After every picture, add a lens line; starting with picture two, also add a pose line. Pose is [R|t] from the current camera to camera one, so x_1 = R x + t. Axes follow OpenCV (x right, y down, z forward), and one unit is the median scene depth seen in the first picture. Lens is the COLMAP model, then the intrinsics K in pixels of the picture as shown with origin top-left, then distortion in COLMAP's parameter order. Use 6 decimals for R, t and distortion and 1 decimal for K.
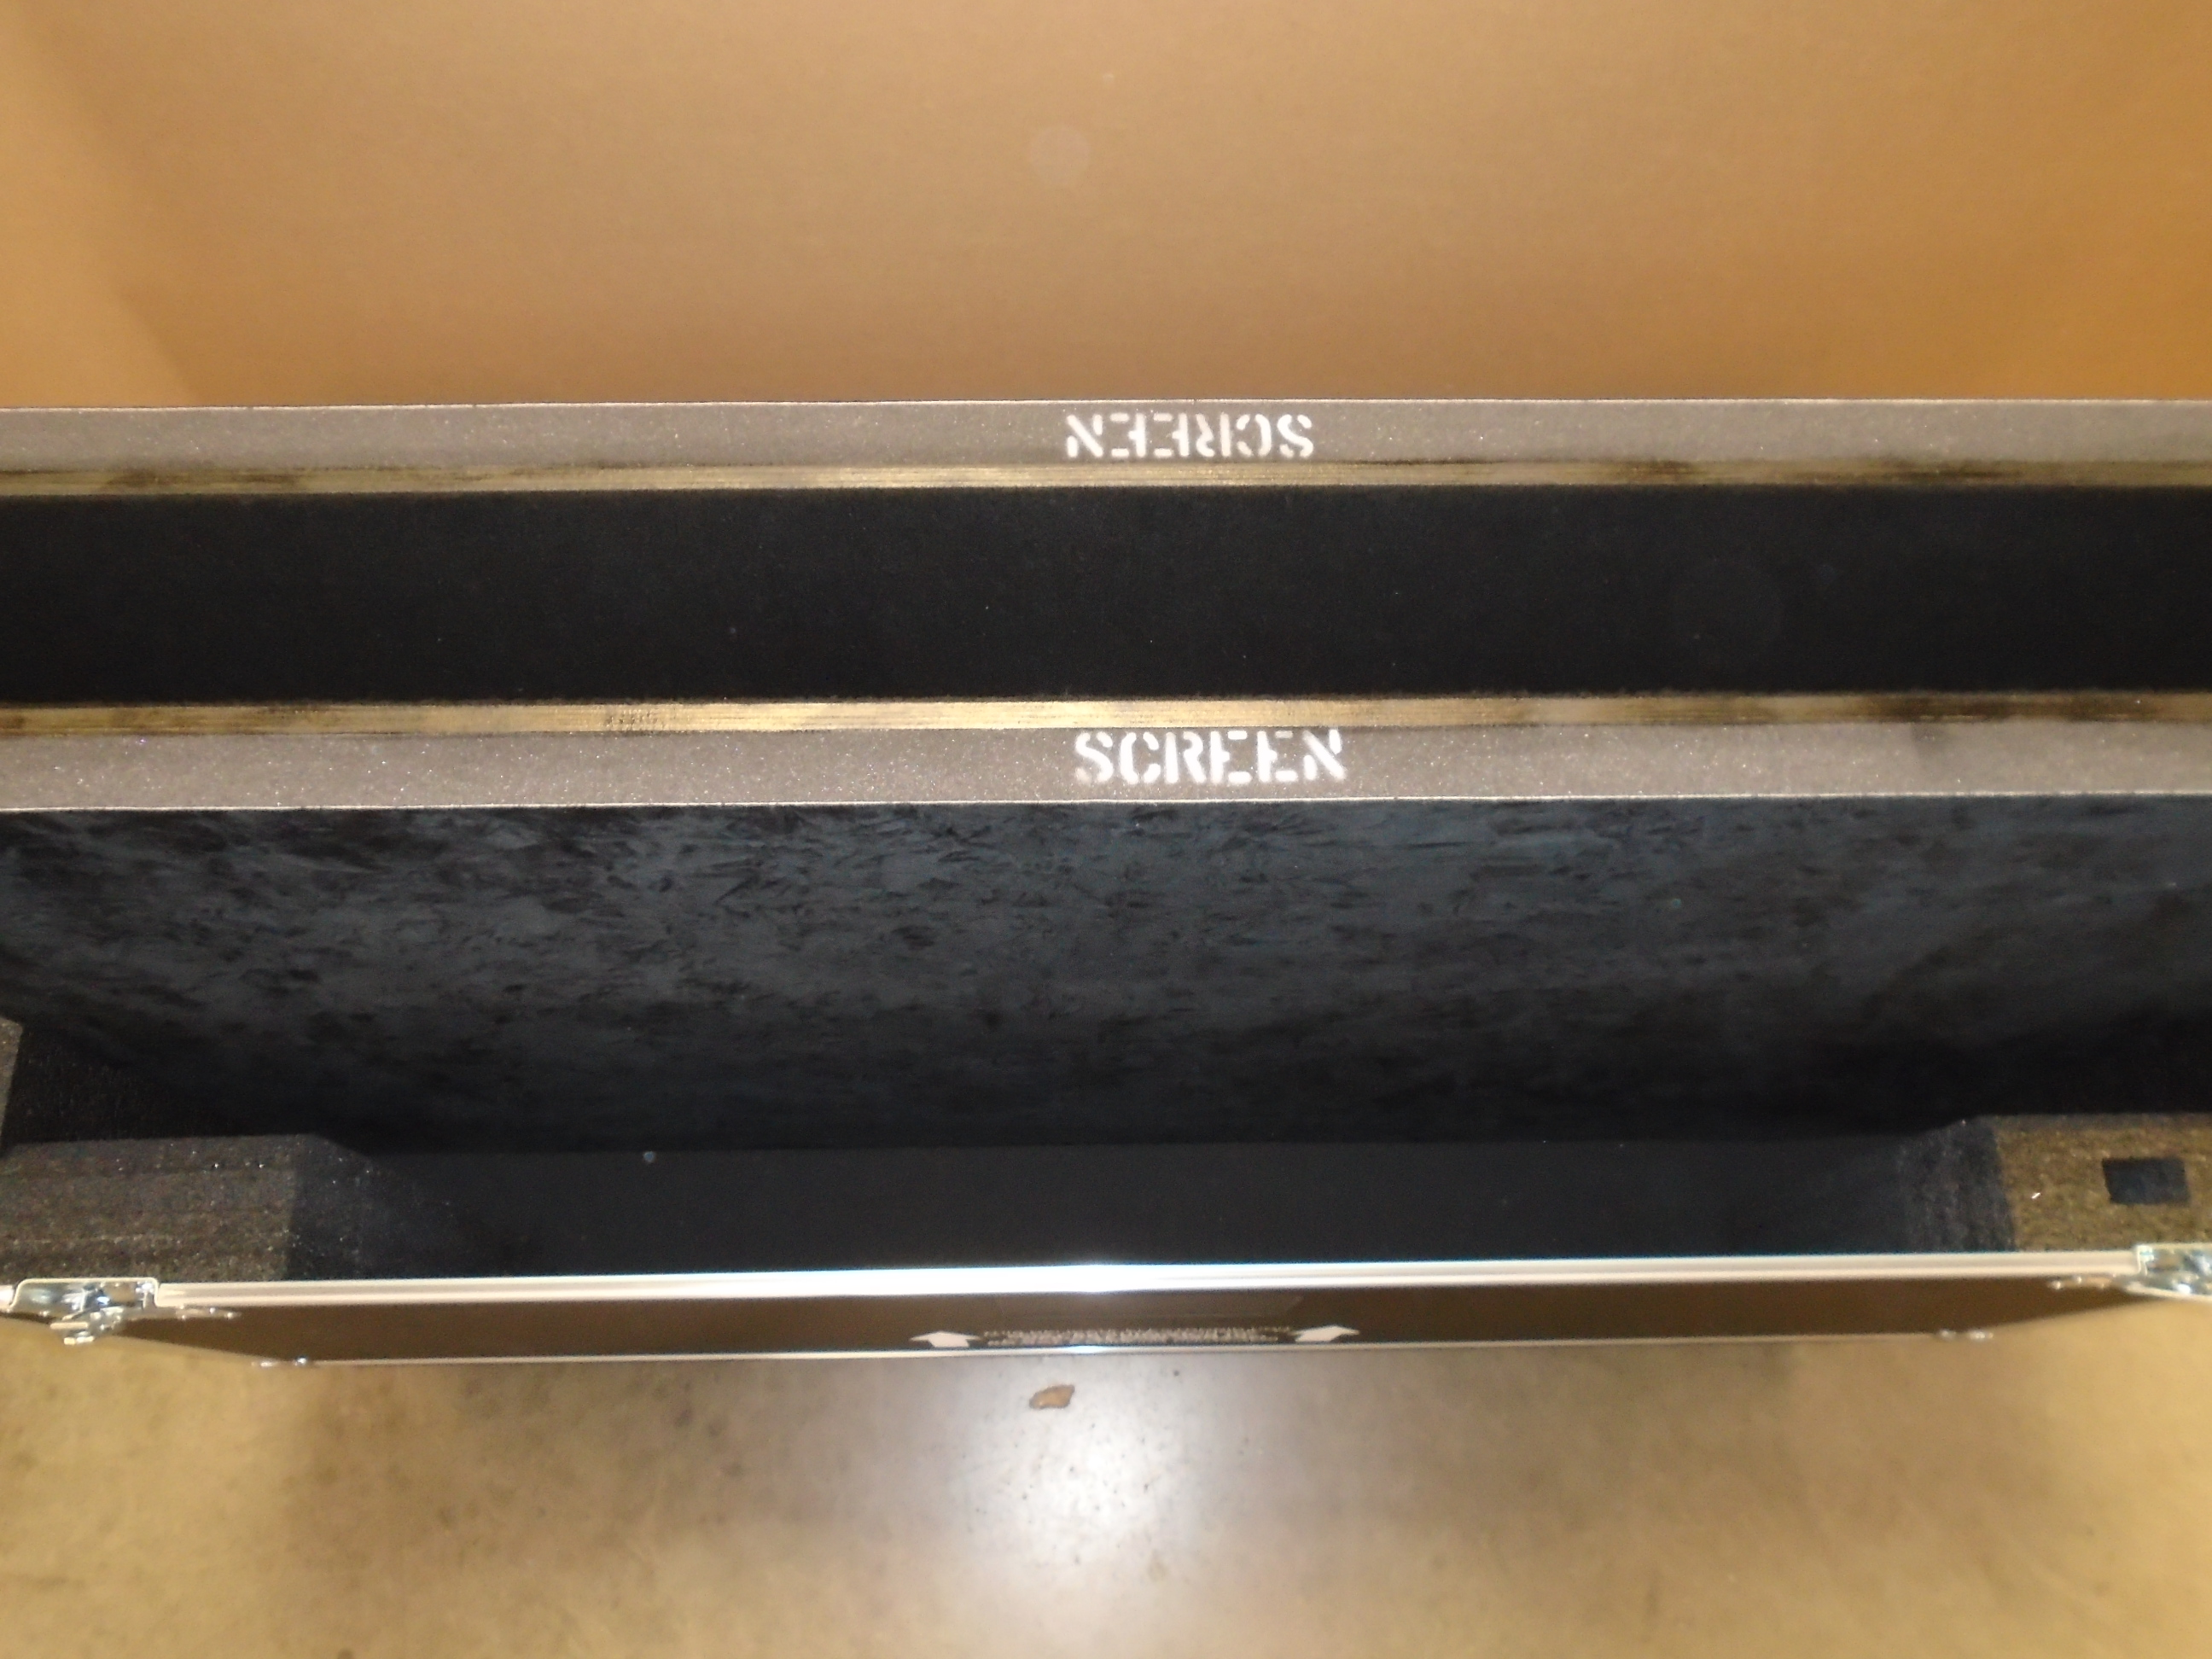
lens RADIAL K [[1709.4, 0, 1109.8], [0, 1709.4, 825.8], [0, 0, 1]] dist [-0.008189, 0.003661]
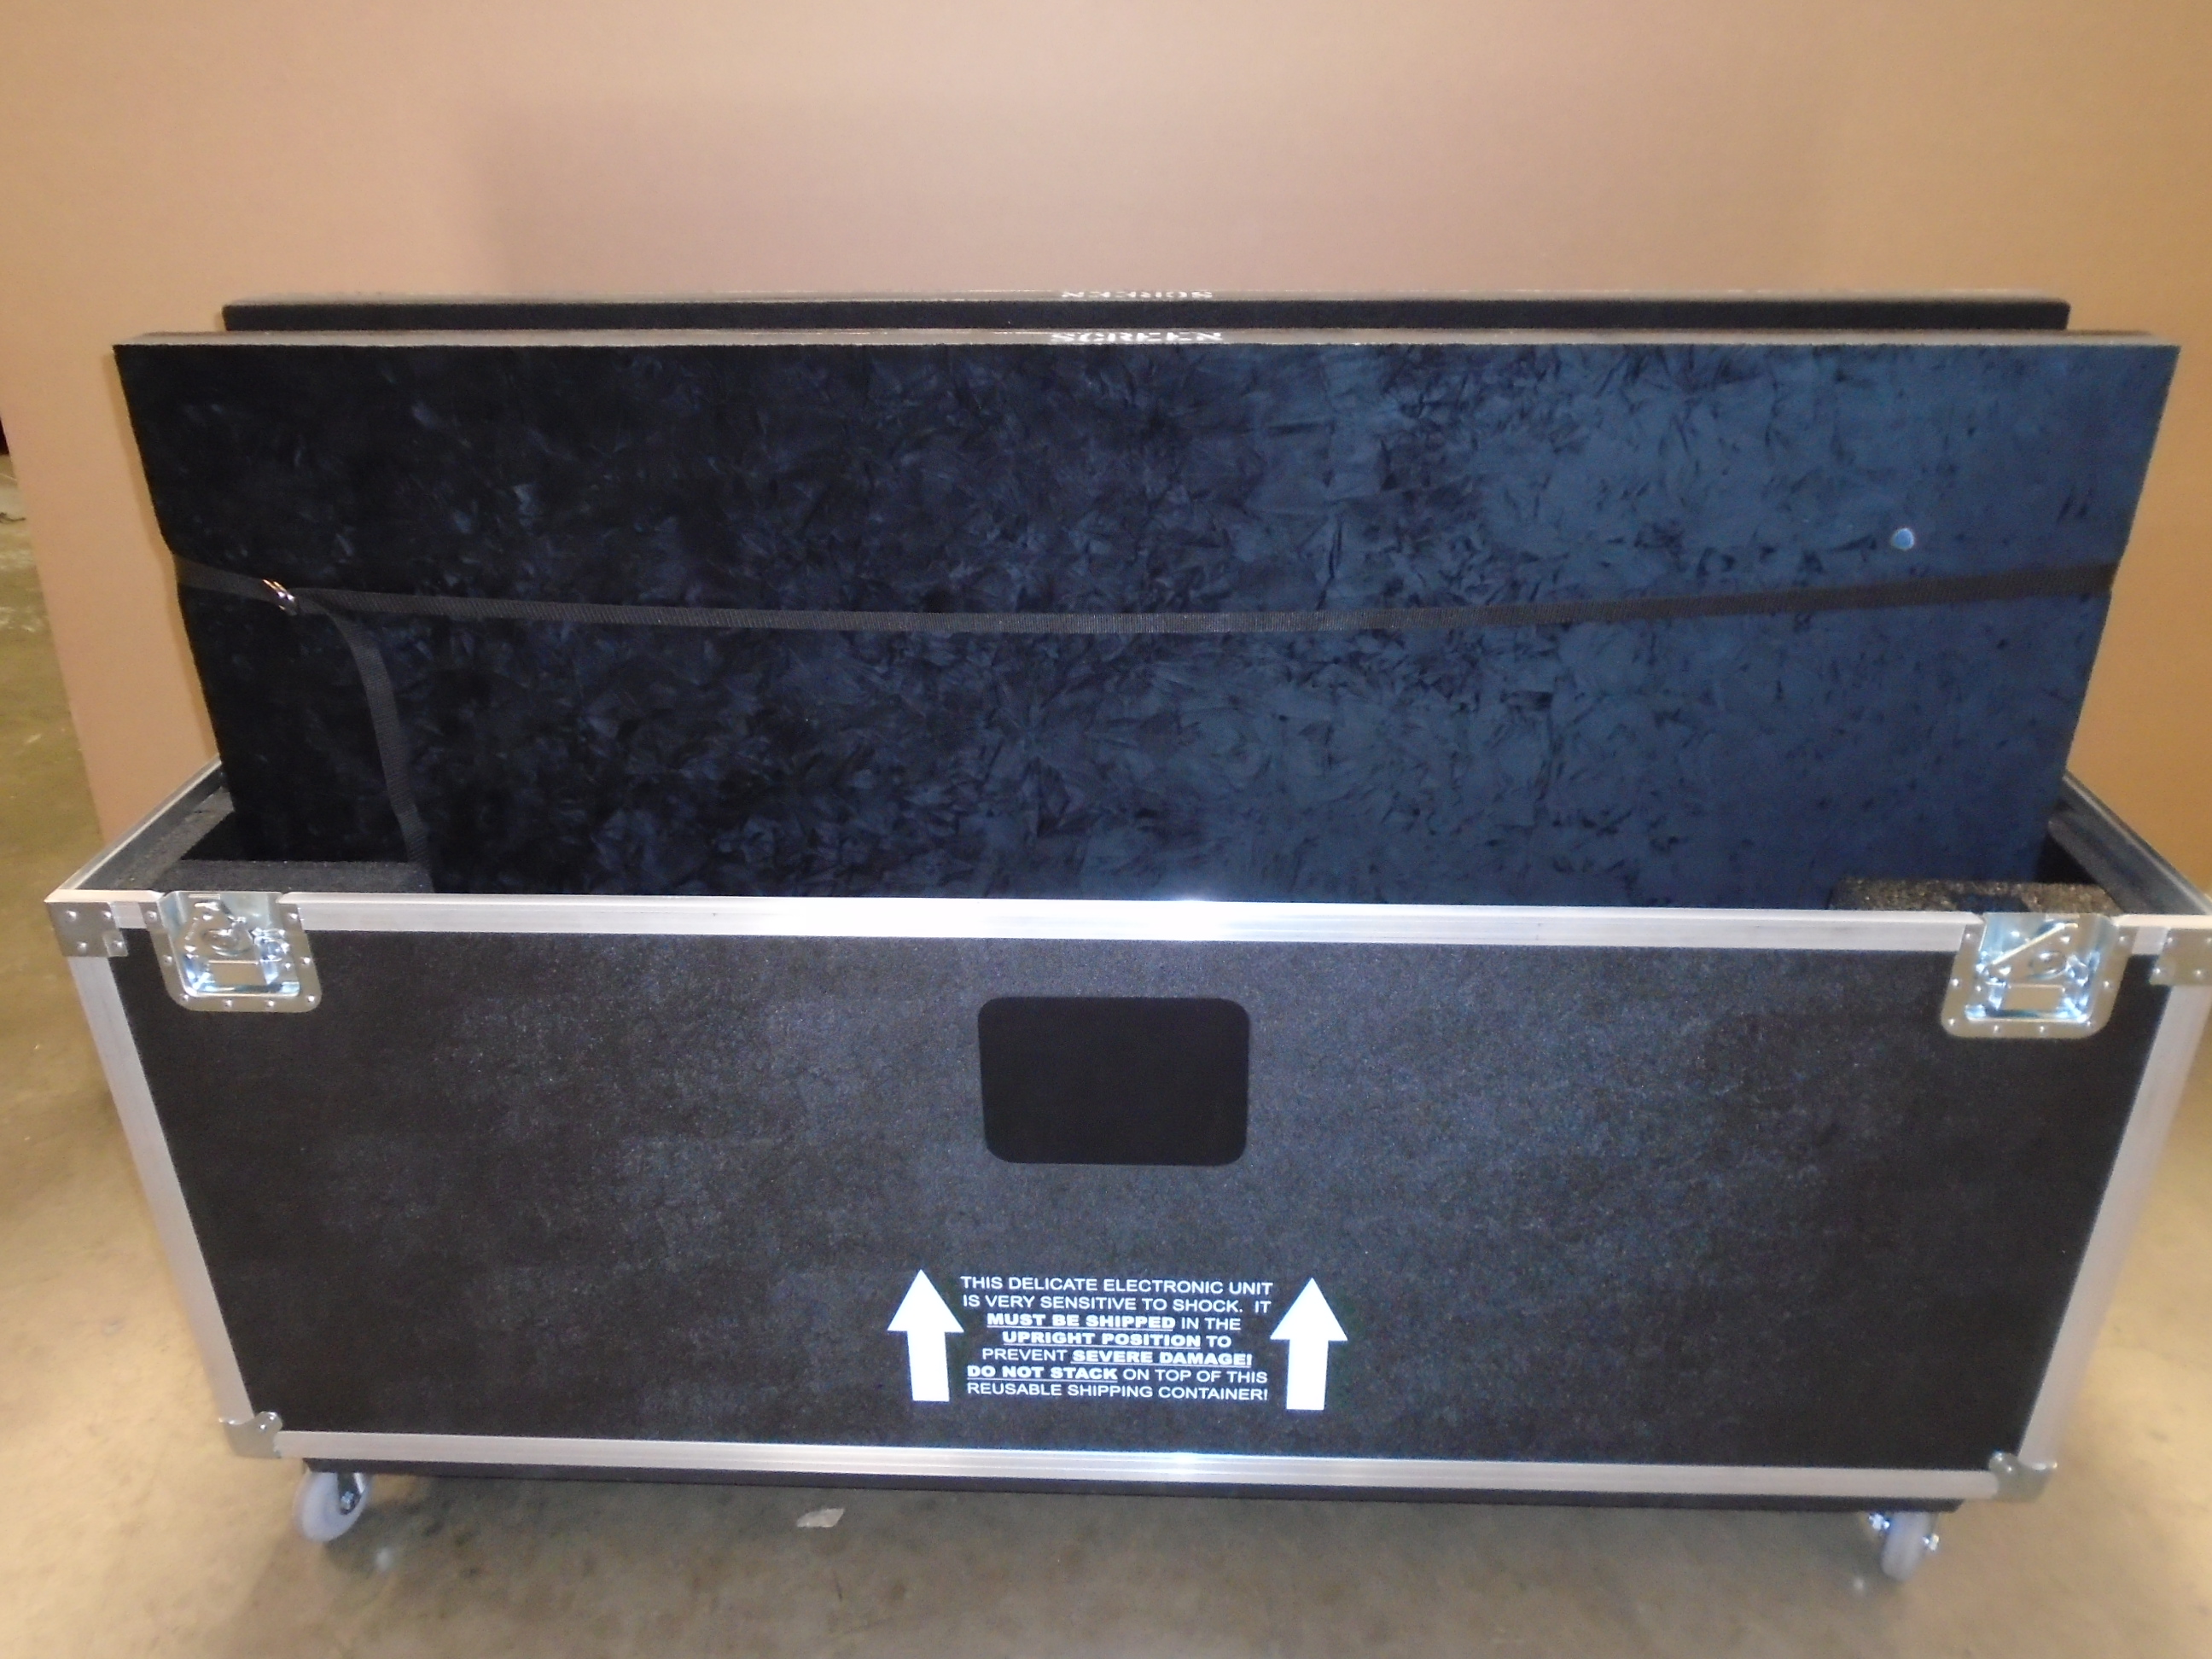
lens RADIAL K [[1709.4, 0, 1110.5], [0, 1709.4, 831.3], [0, 0, 1]] dist [-0.008189, 0.003661]
pose [[0.998308, -0.000886, -0.058138, 0.119267], [-0.037940, 0.747769, -0.662874, 1.269950], [0.044061, 0.663958, 0.746471, 0.122036]]
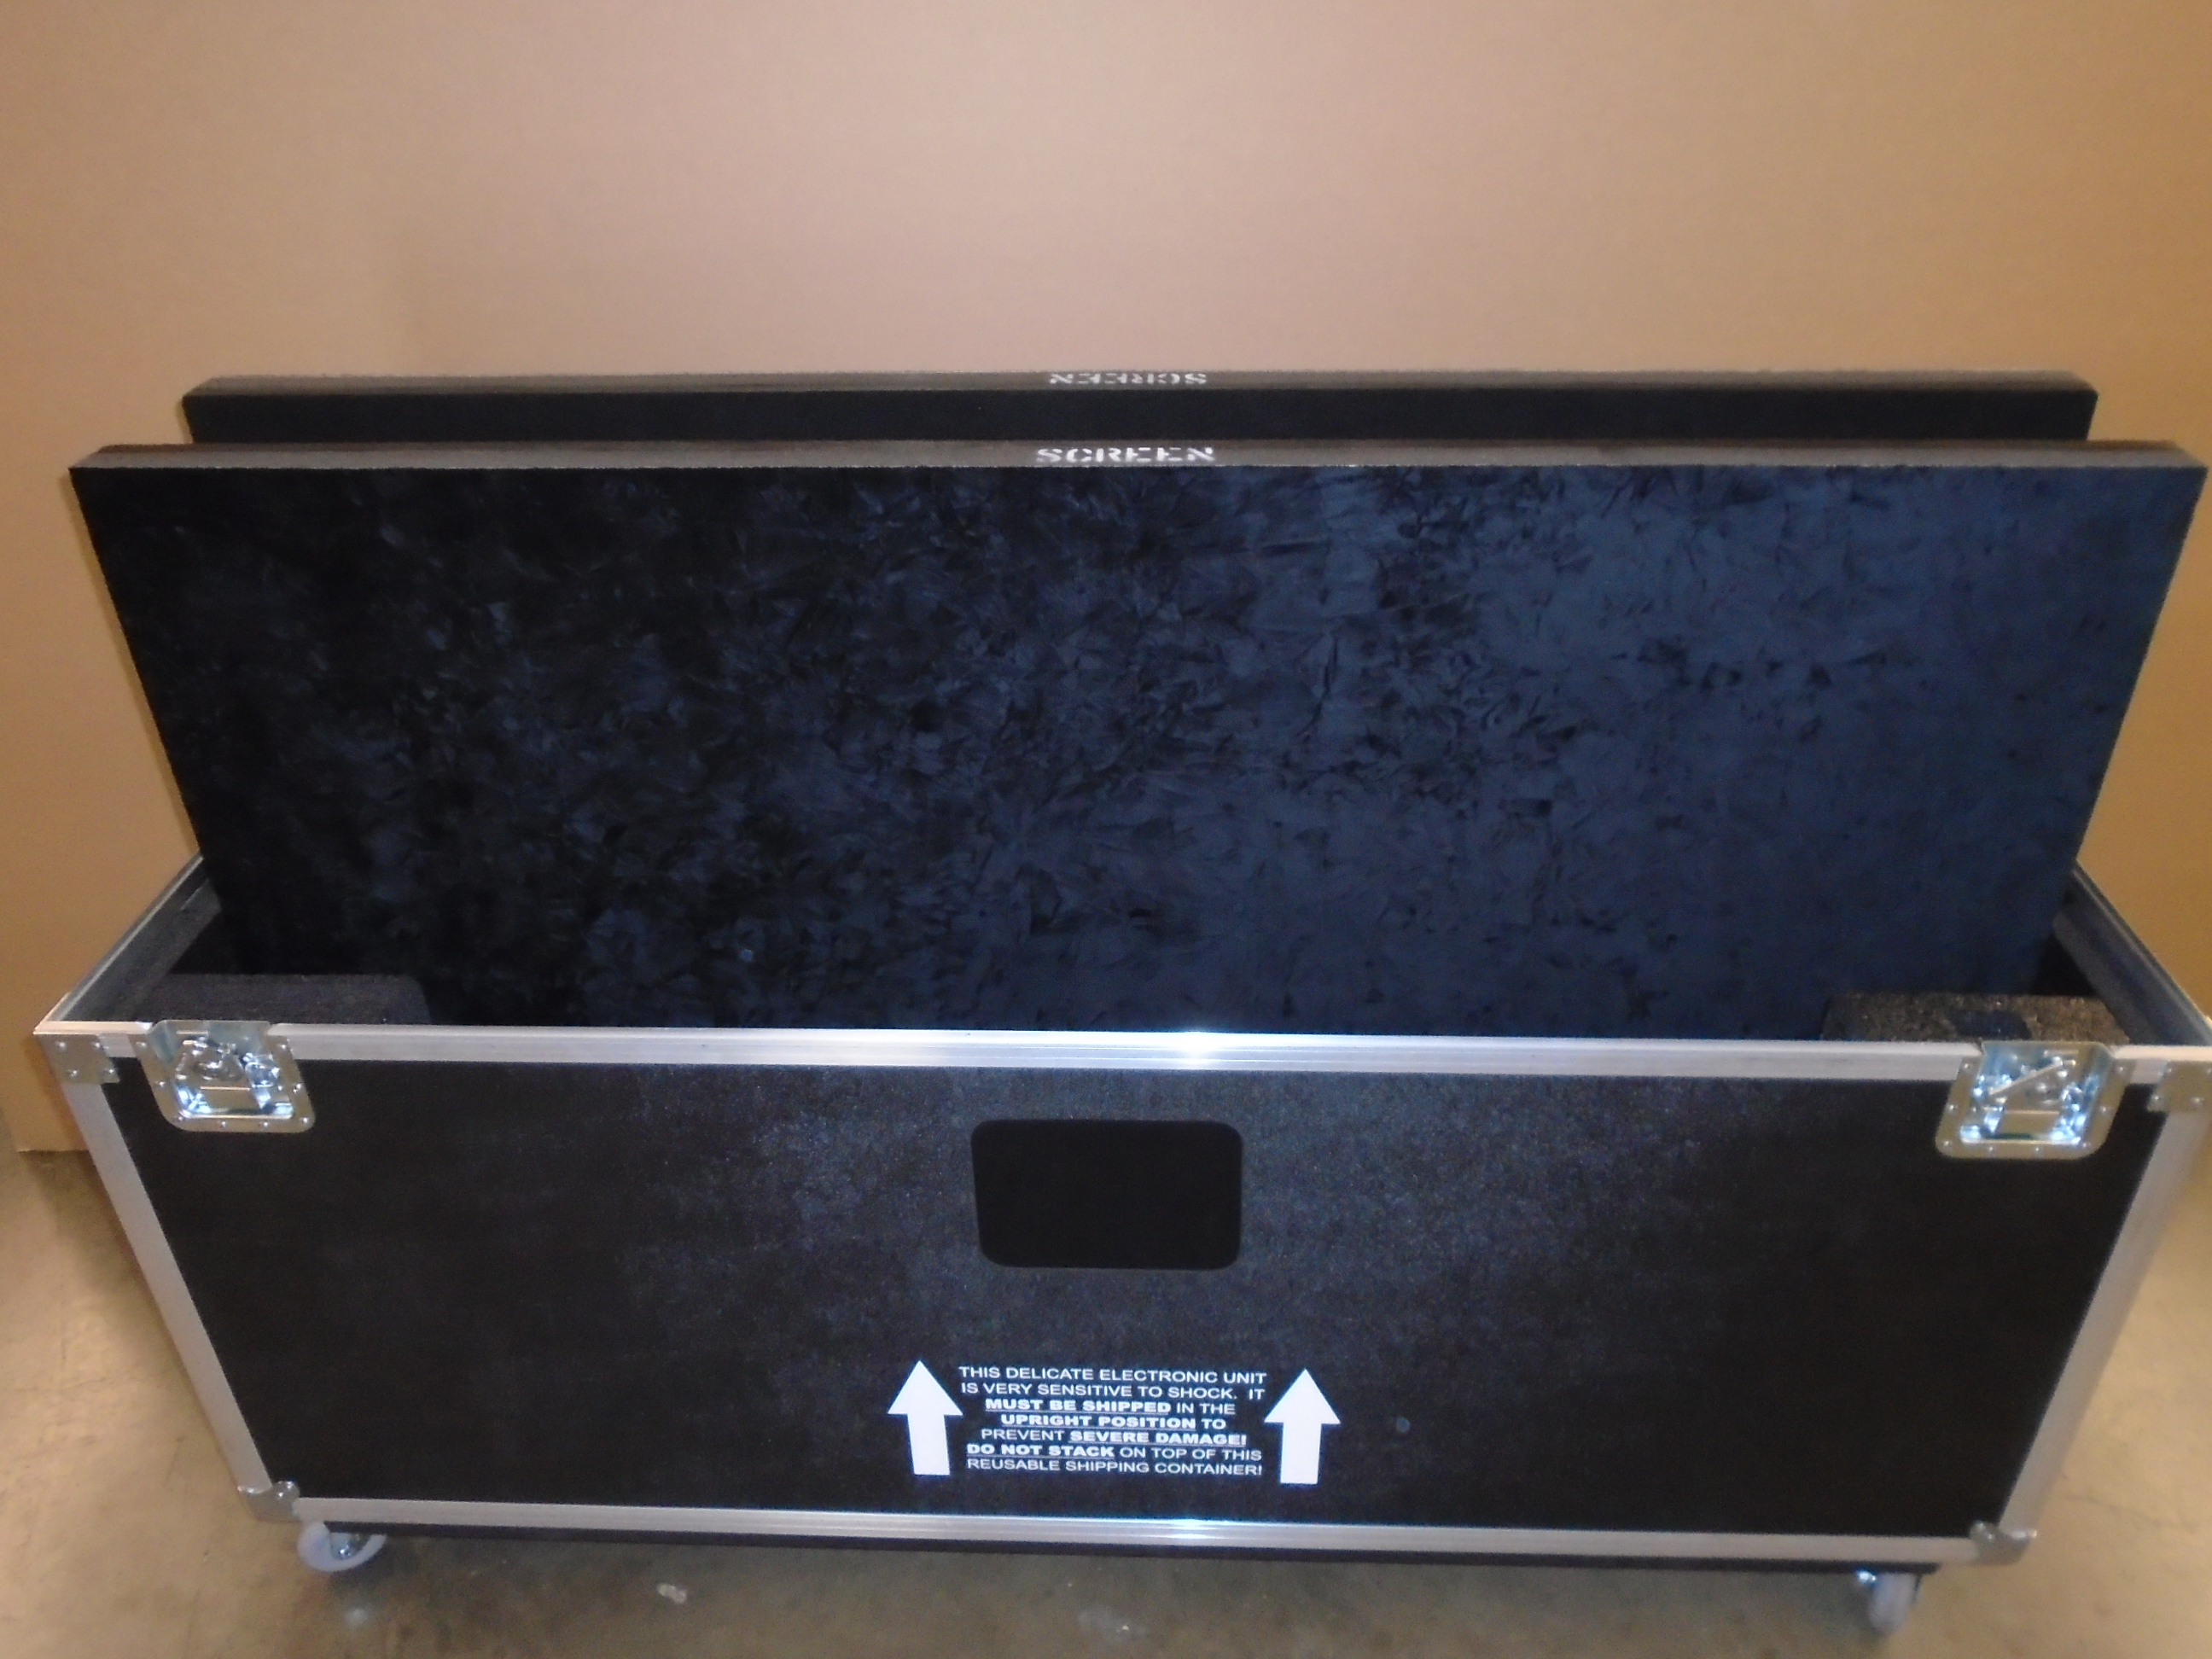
lens RADIAL K [[1709.4, 0, 1113.8], [0, 1709.4, 835.5], [0, 0, 1]] dist [-0.008189, 0.003661]
pose [[0.998036, -0.000840, -0.062631, 0.135496], [-0.036765, 0.801696, -0.596600, 1.075418], [0.050712, 0.597731, 0.800091, -0.010417]]
